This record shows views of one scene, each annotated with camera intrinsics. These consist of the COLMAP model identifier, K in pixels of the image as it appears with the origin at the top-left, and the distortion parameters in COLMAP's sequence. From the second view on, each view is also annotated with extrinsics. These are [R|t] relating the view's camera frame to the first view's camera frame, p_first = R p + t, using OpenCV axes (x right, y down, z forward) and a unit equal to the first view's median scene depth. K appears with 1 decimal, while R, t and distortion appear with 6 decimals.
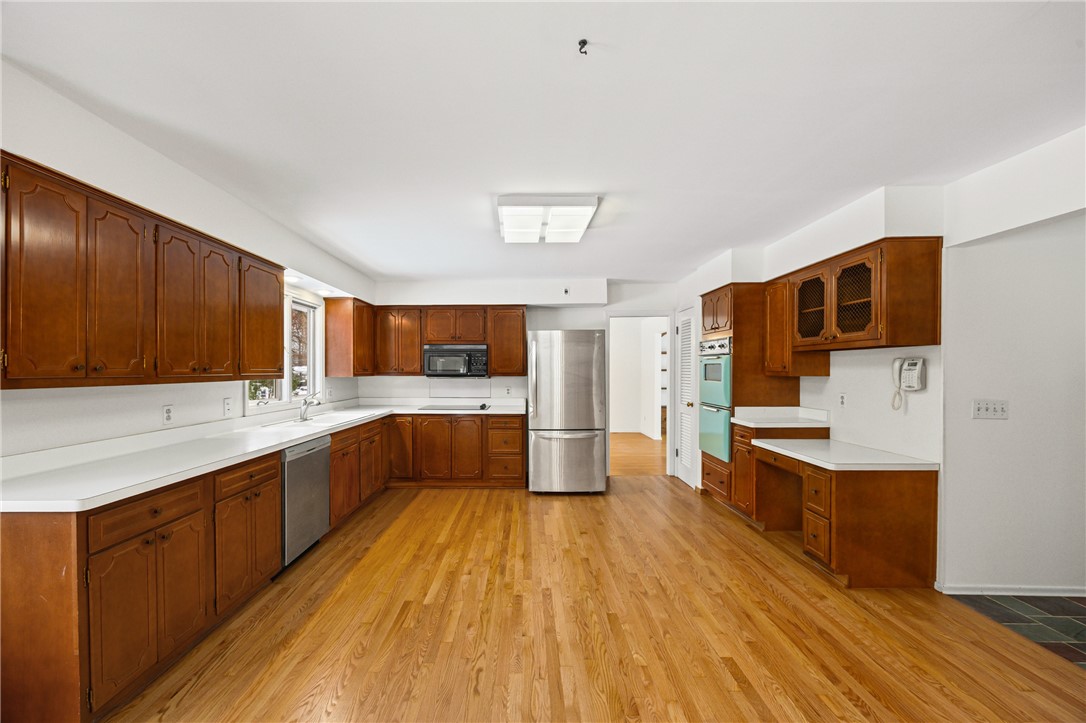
lens RADIAL K [[427.7, 0, 524.5], [0, 427.7, 365.5], [0, 0, 1]] dist [0.001771, 0.000087]
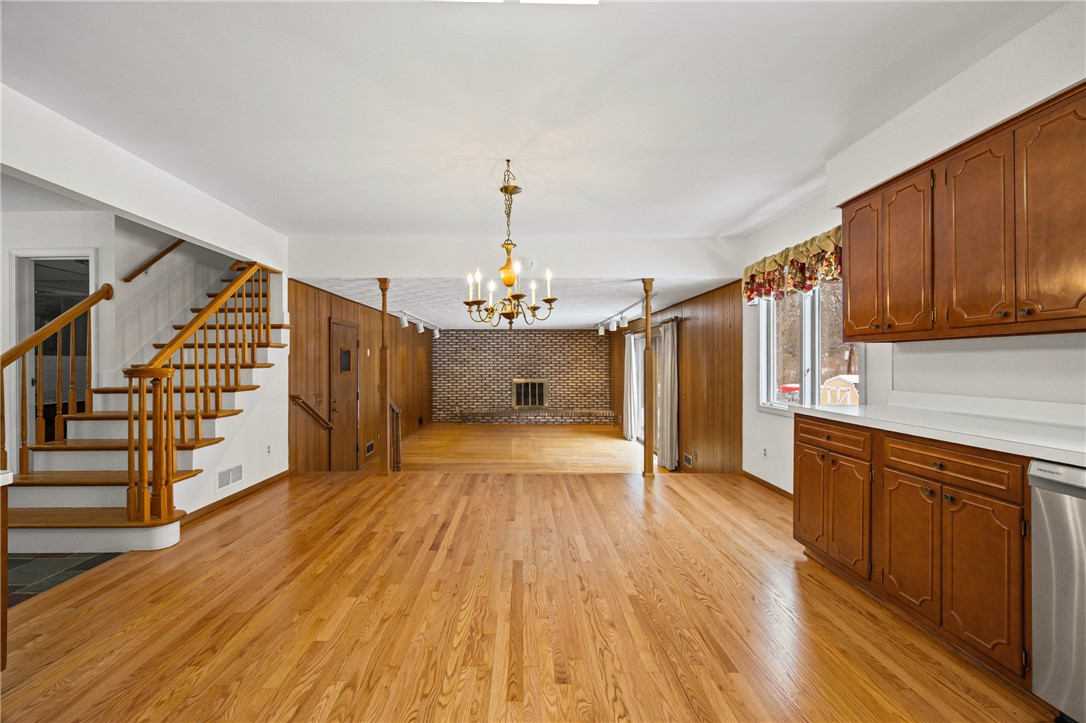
lens RADIAL K [[427.7, 0, 524.5], [0, 427.7, 365.5], [0, 0, 1]] dist [0.001771, 0.000087]
pose [[-0.999961, -0.000007, -0.008883, 0.048409], [0.000032, 0.999991, -0.004352, 0.100190], [0.008883, -0.004352, -0.999951, 1.732424]]
